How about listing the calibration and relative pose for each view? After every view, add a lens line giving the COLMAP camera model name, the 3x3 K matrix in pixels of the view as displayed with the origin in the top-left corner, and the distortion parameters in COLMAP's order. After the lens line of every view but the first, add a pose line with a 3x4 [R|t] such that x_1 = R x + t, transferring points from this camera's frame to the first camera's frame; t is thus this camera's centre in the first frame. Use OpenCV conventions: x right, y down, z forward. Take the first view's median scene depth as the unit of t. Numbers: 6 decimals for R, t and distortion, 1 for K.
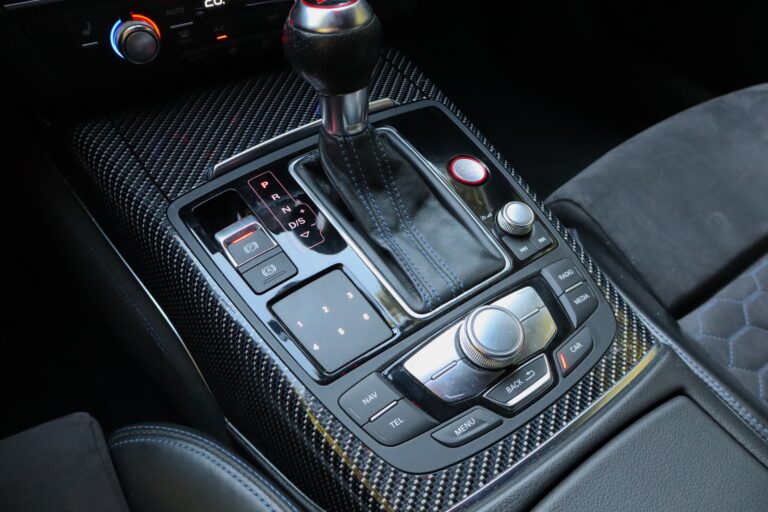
lens RADIAL K [[632.6, 0, 384.0], [0, 632.6, 256.0], [0, 0, 1]] dist [0.001287, -0.002271]
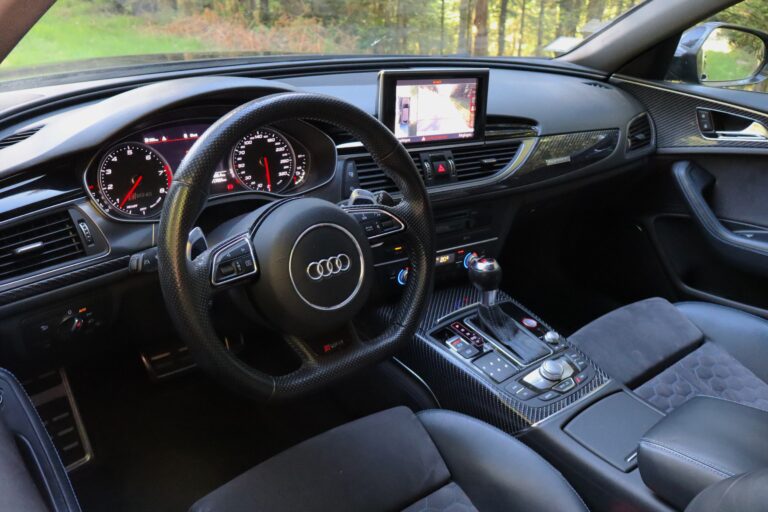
lens RADIAL K [[632.6, 0, 384.0], [0, 632.6, 256.0], [0, 0, 1]] dist [0.001287, -0.002271]
pose [[0.998896, -0.016266, 0.044080, -0.635499], [0.032385, 0.918069, -0.395097, 0.685970], [-0.034042, 0.396088, 0.917581, -1.617383]]
